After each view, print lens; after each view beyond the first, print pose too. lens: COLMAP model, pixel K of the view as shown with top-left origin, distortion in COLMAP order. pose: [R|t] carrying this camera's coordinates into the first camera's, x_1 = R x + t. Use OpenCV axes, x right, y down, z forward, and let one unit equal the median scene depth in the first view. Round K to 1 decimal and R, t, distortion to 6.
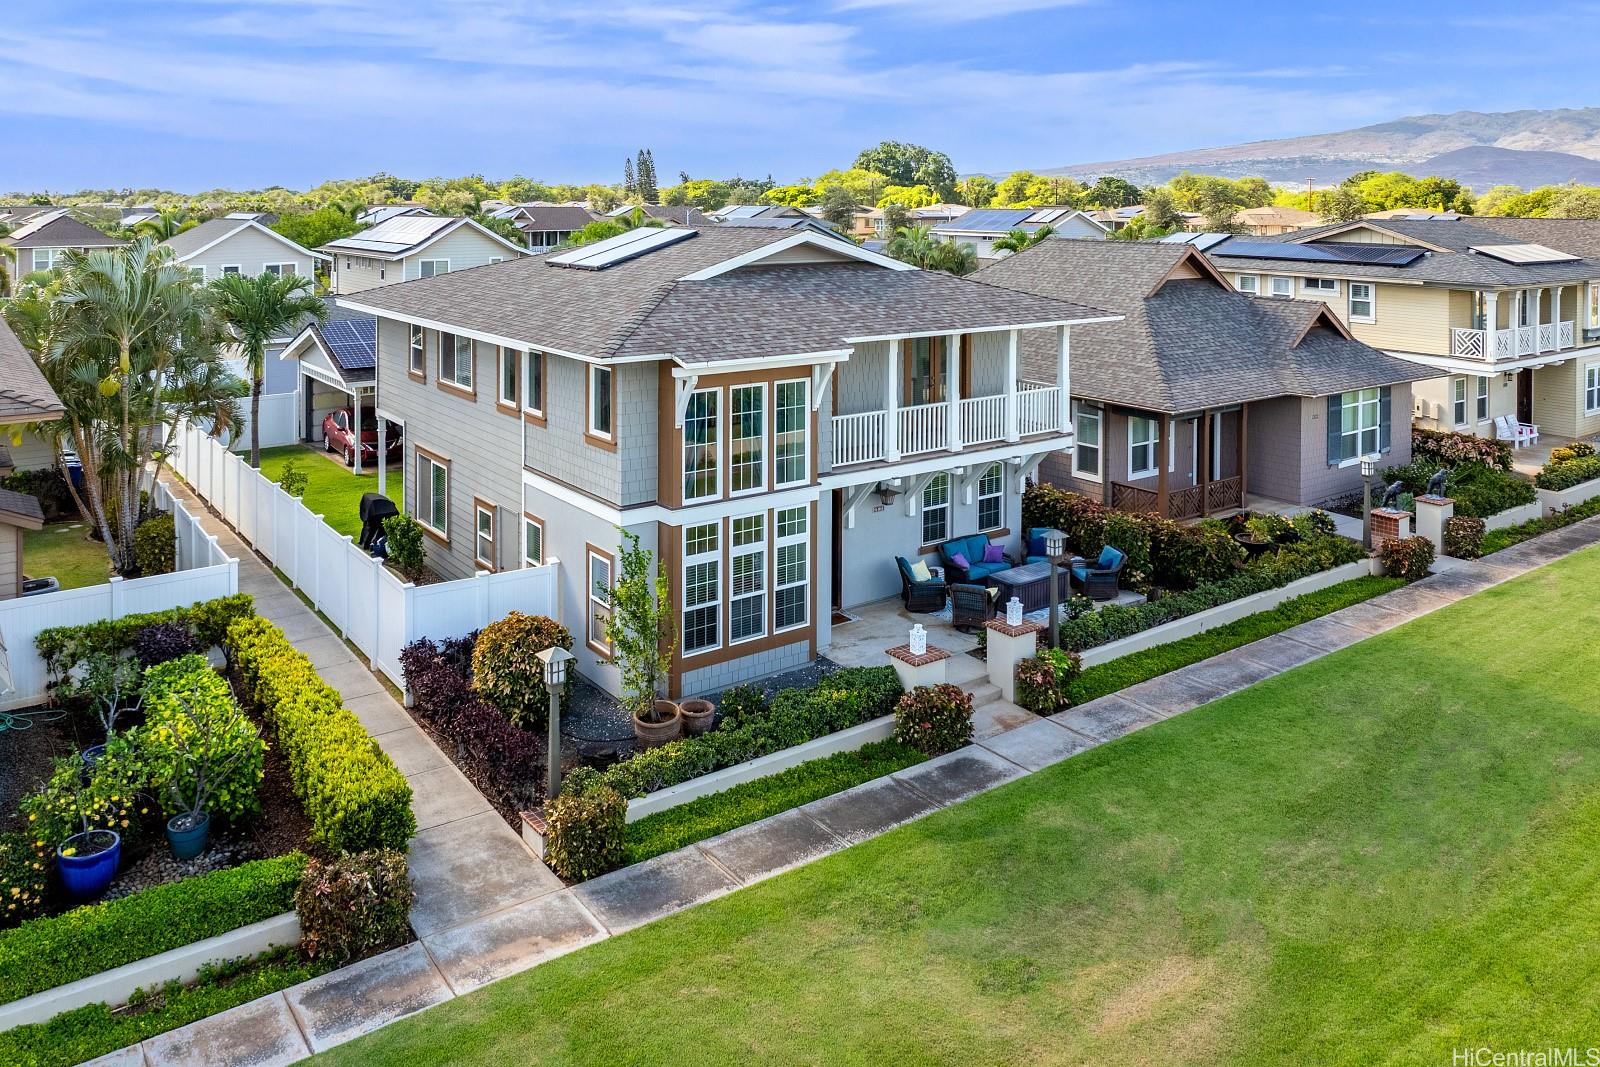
lens RADIAL K [[1222.5, 0, 799.8], [0, 1222.5, 215.3], [0, 0, 1]] dist [-0.011196, -0.000924]
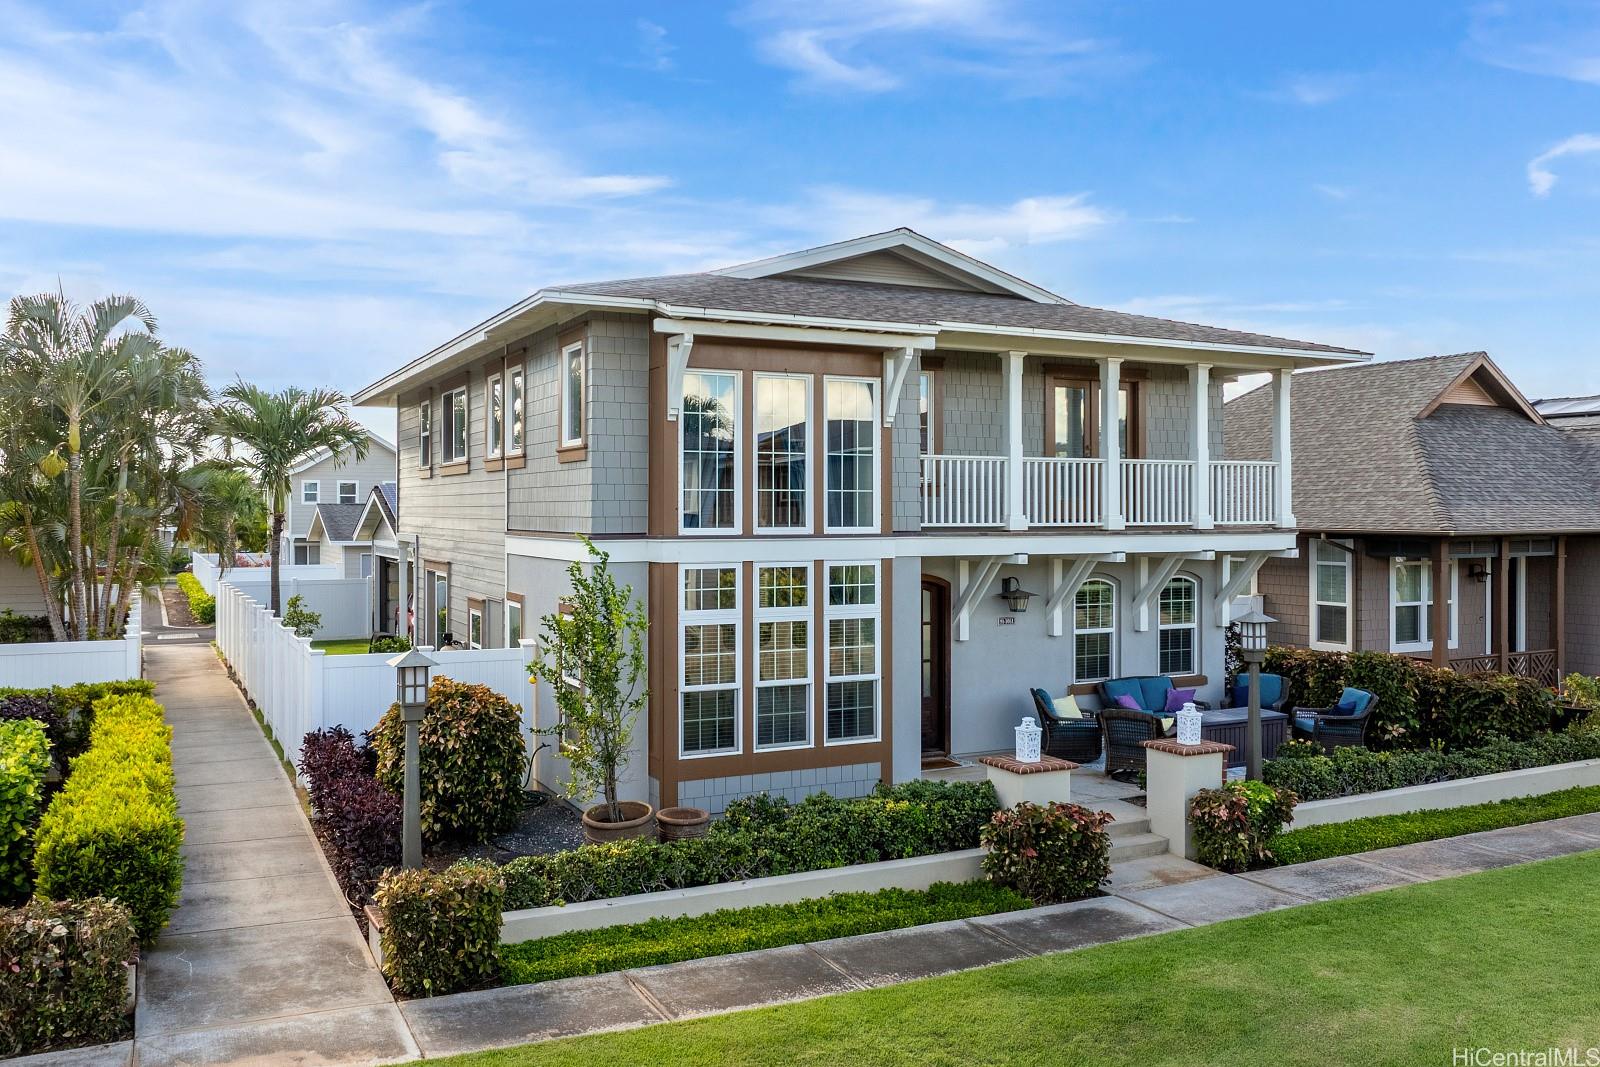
lens RADIAL K [[1331.9, 0, 799.5], [0, 1331.9, 505.4], [0, 0, 1]] dist [-0.034430, -0.015099]
pose [[0.984572, -0.004789, -0.174913, 0.099657], [0.001138, 0.999780, -0.020967, 0.232255], [0.174975, 0.020445, 0.984361, 0.270614]]
